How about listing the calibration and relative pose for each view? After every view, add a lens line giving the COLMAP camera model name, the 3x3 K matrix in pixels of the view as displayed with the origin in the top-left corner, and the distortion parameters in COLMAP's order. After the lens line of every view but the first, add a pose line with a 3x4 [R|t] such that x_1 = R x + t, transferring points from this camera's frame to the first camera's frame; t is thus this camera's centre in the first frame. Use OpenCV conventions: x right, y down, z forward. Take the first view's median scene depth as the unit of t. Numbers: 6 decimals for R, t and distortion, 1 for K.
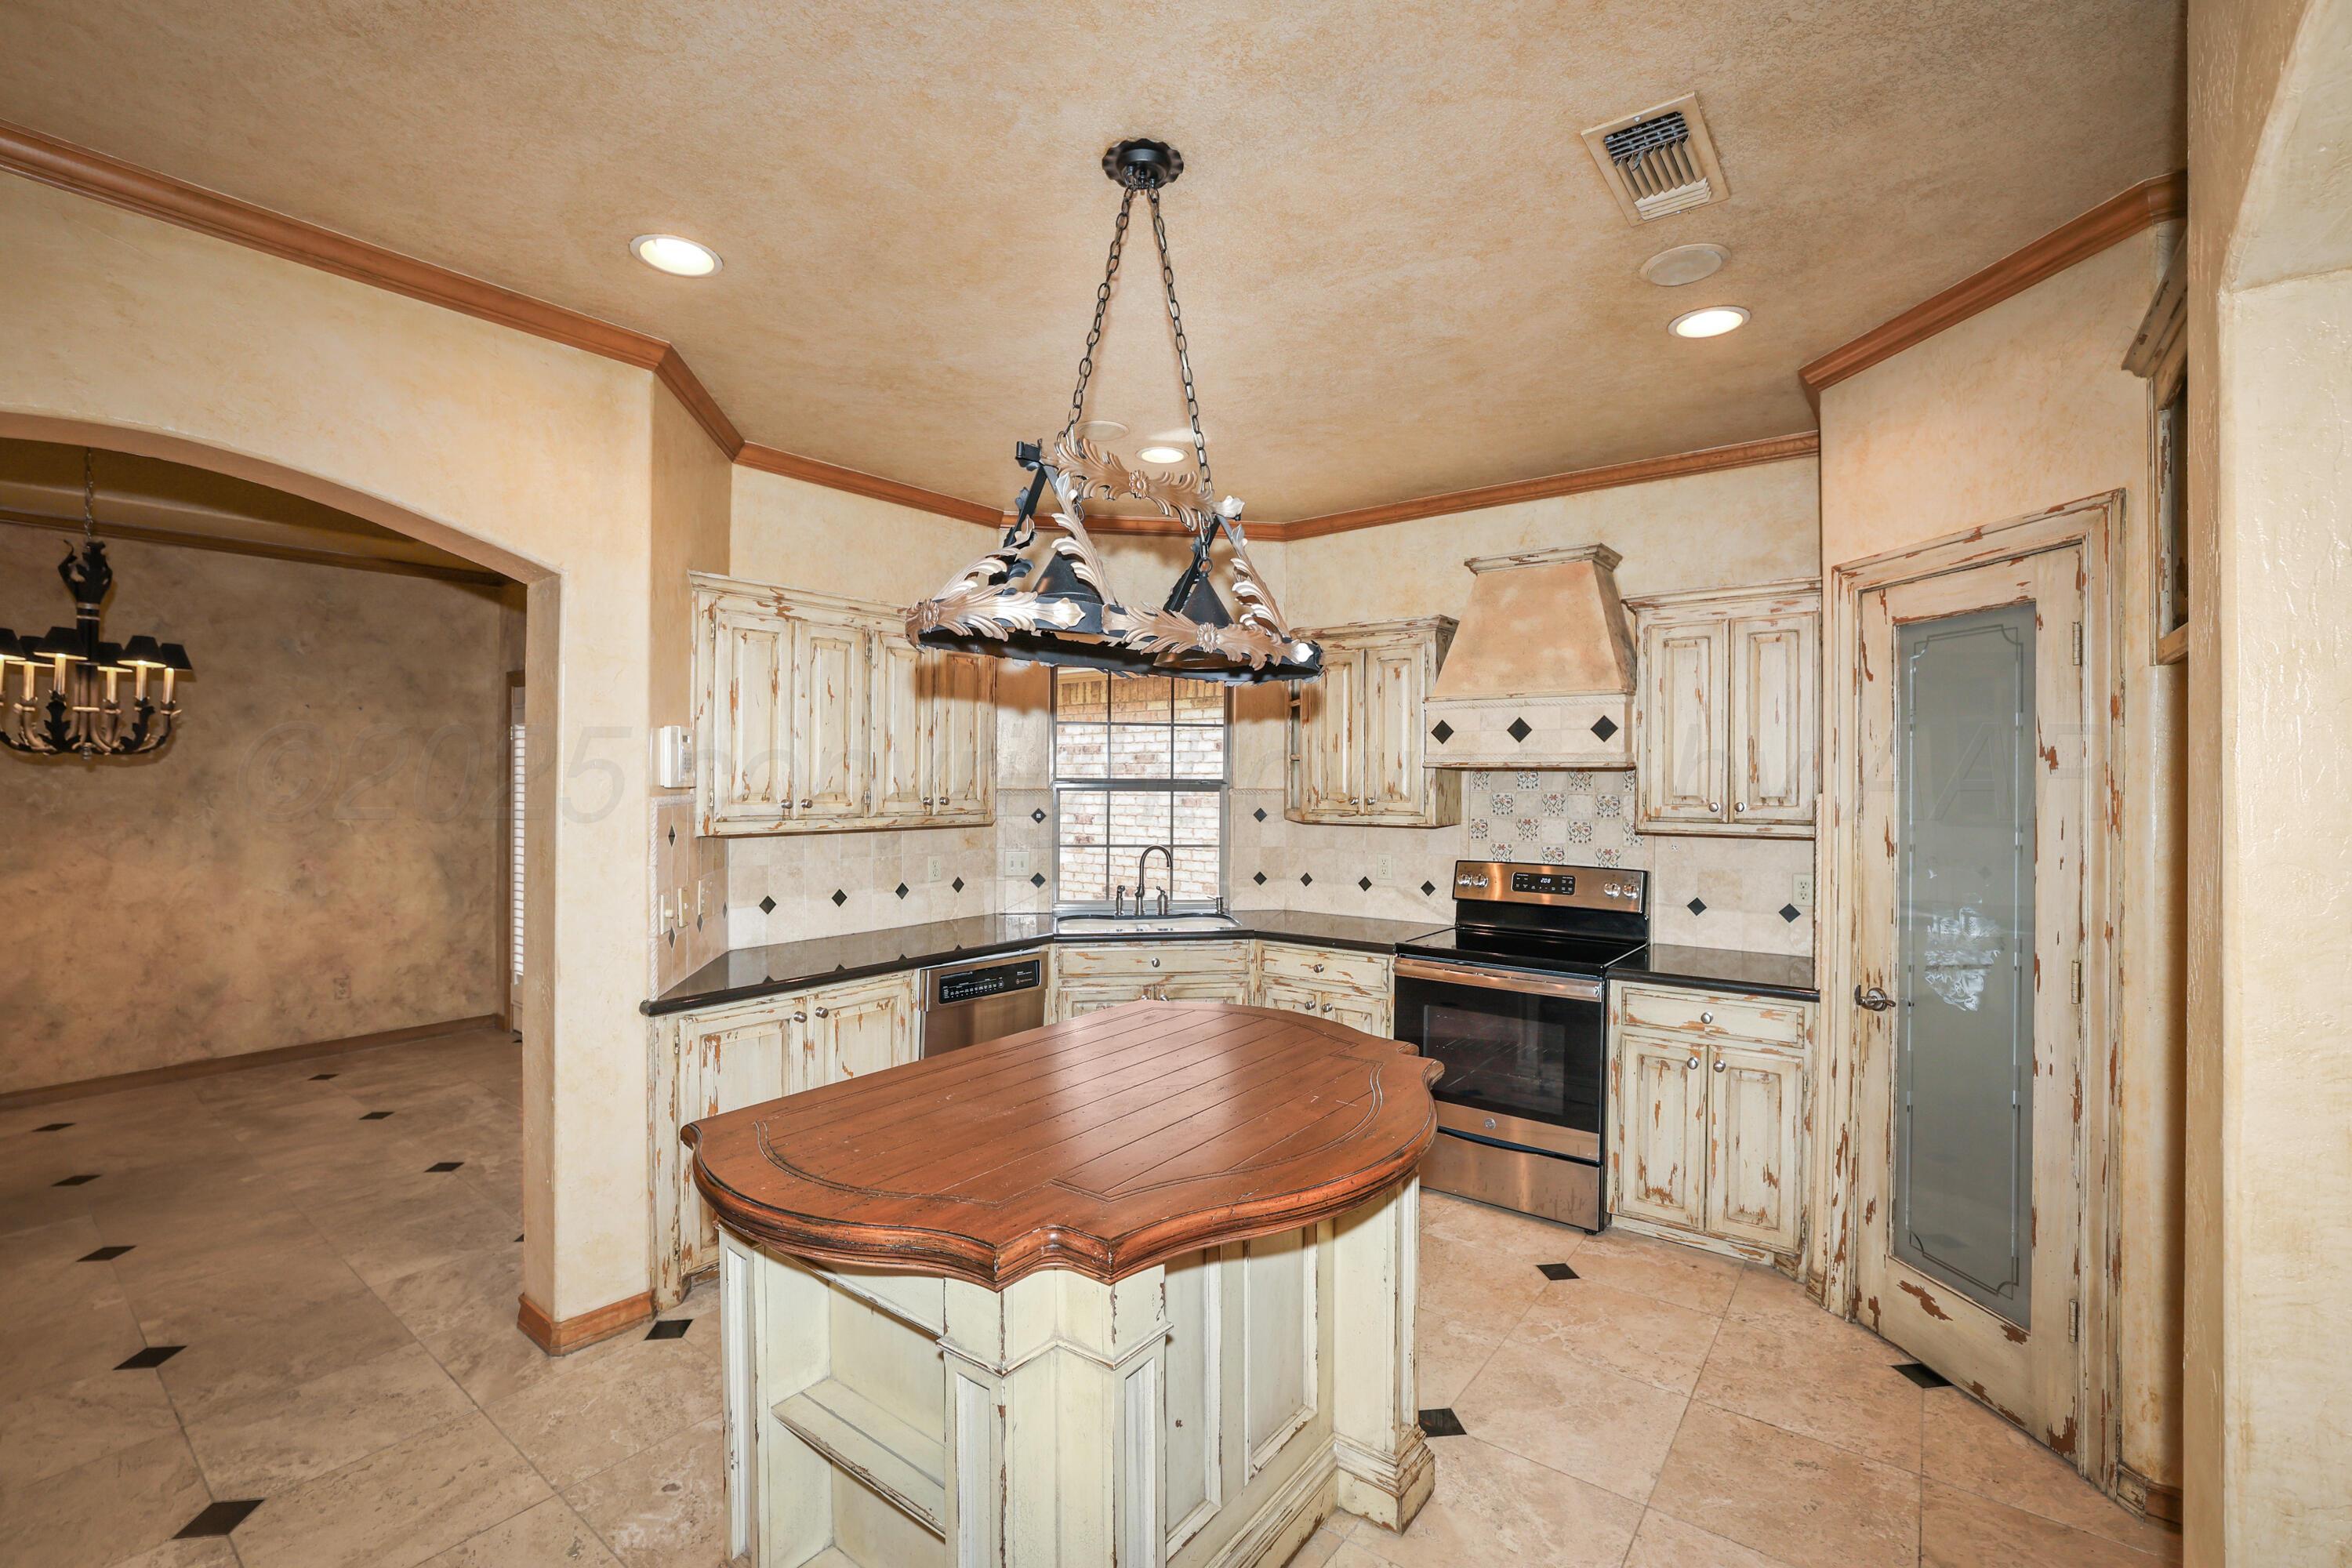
lens RADIAL K [[989.0, 0, 1178.0], [0, 989.0, 707.6], [0, 0, 1]] dist [-0.045389, 0.011595]
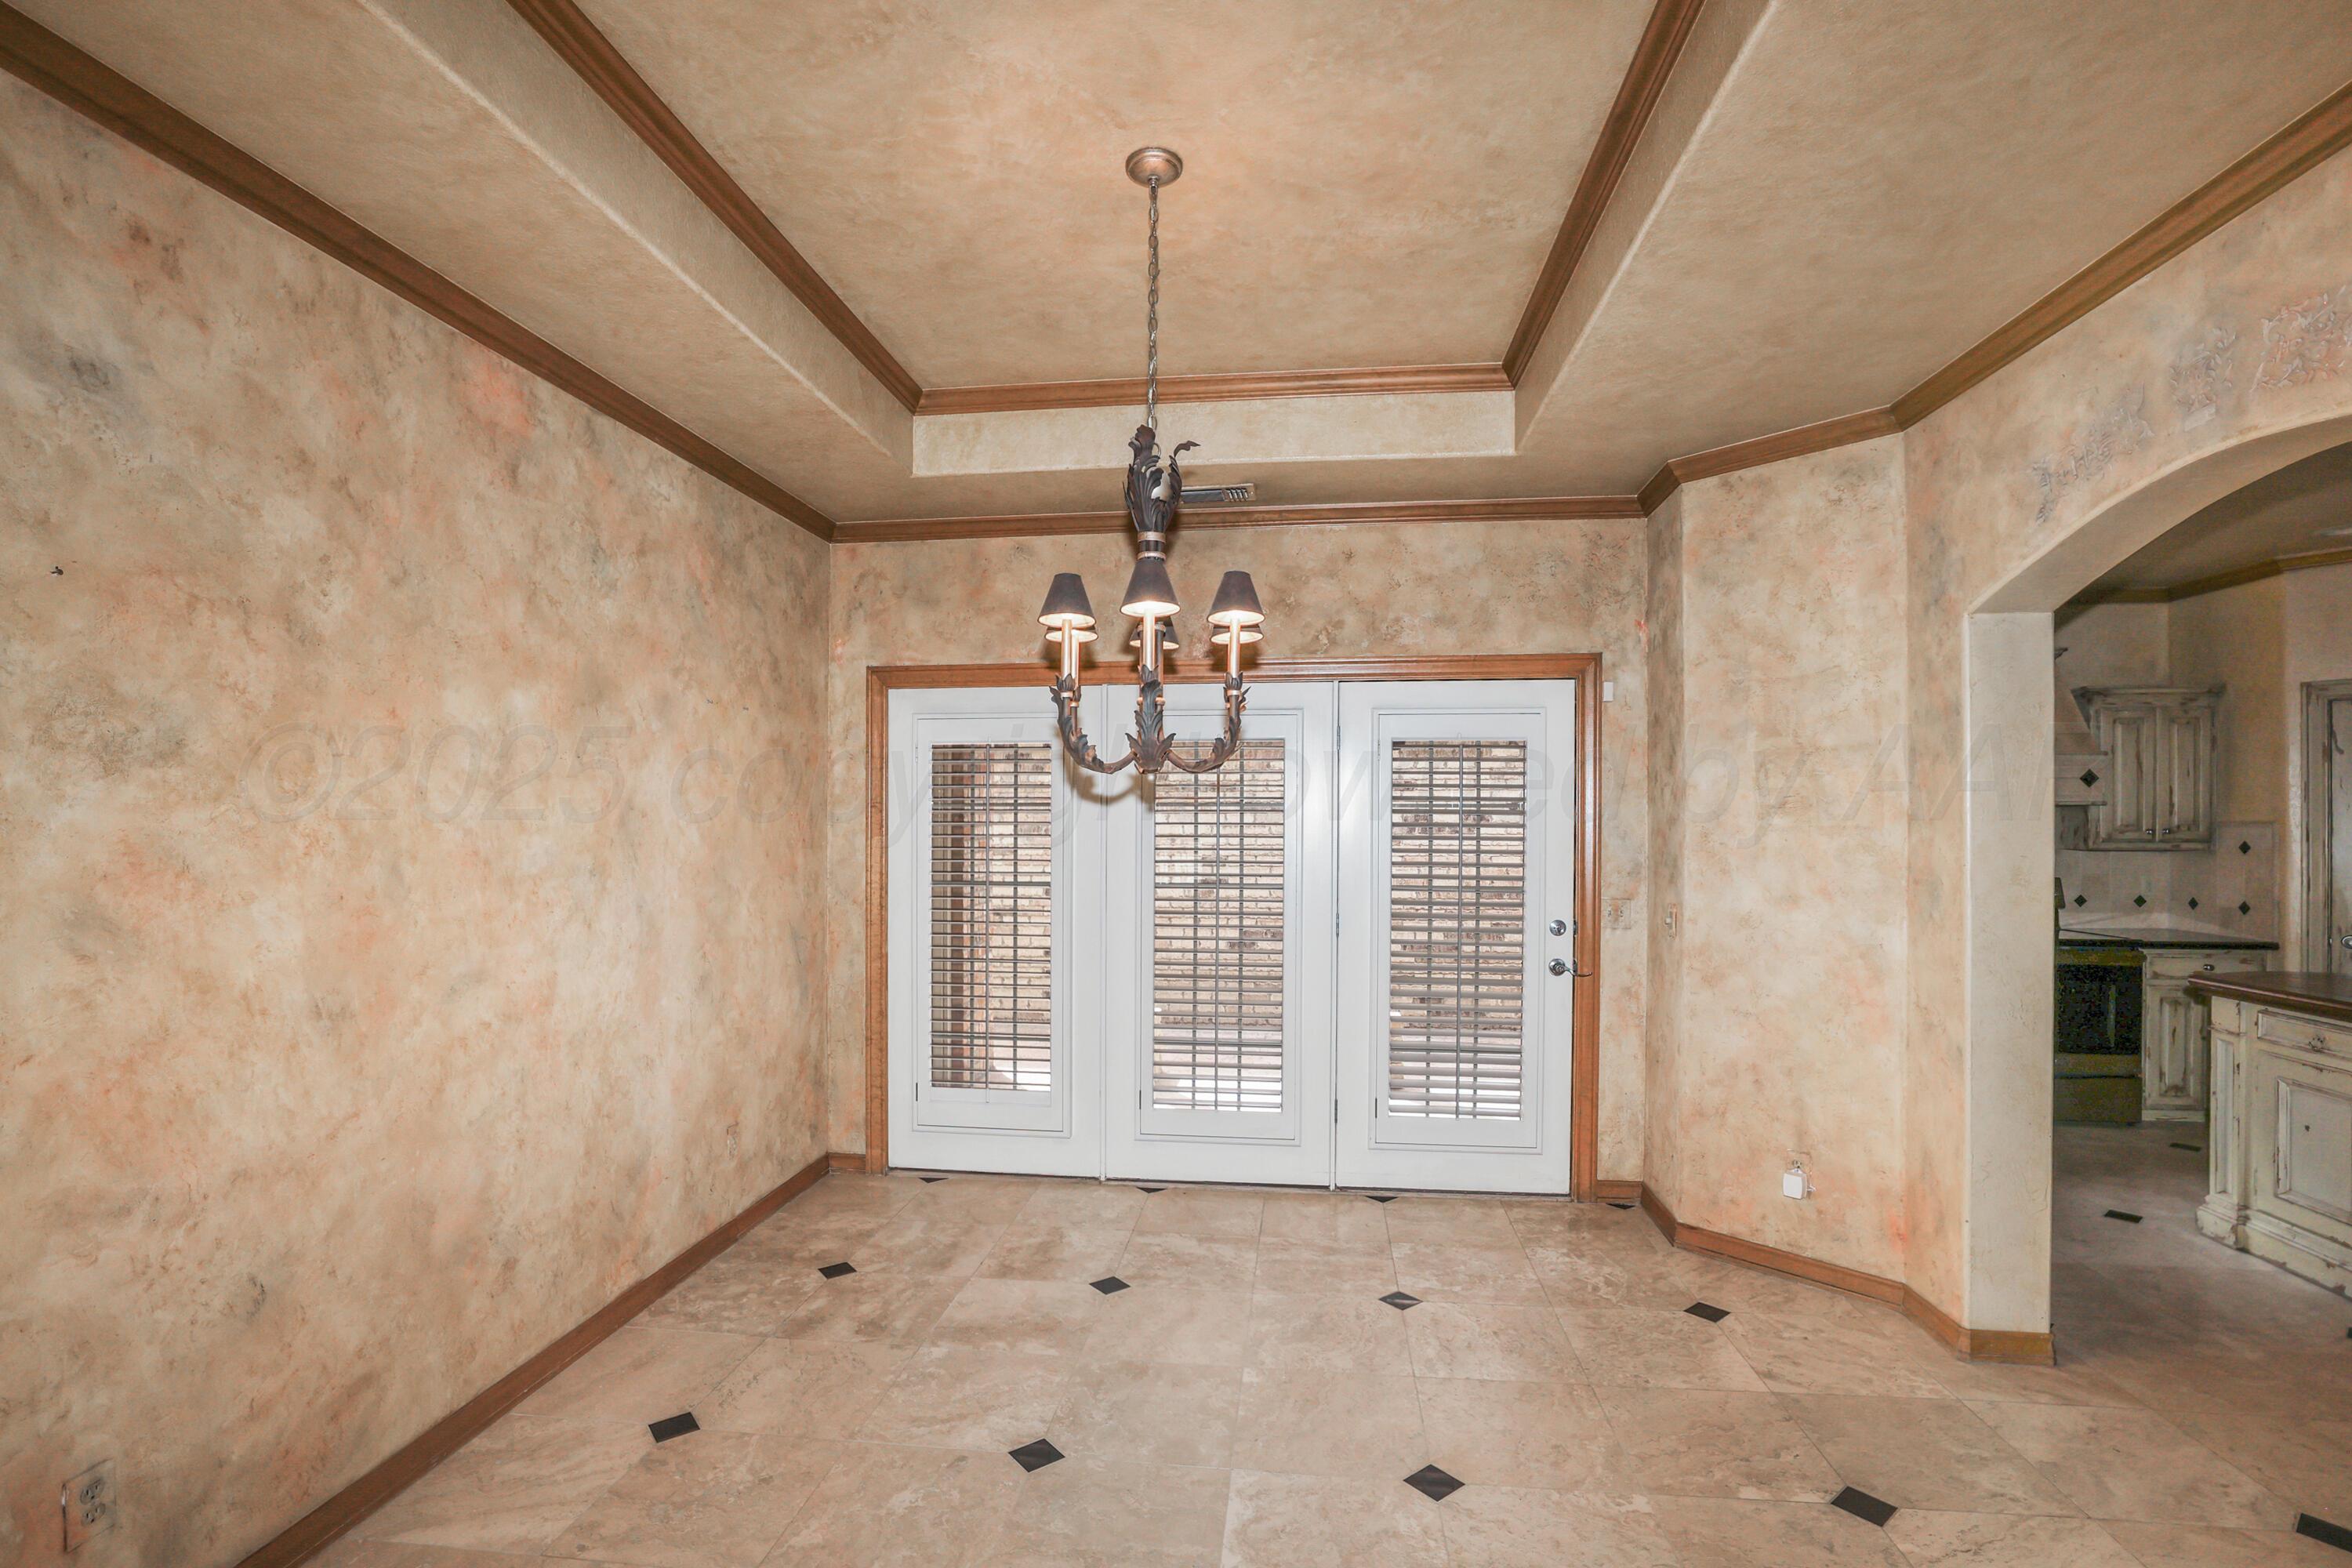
lens RADIAL K [[1043.3, 0, 1166.6], [0, 1043.3, 753.9], [0, 0, 1]] dist [-0.049368, 0.014257]
pose [[0.865347, 0.032161, 0.500140, -1.100916], [-0.034326, 0.999399, -0.004874, 0.028994], [-0.499996, -0.012951, 0.865931, 0.292083]]
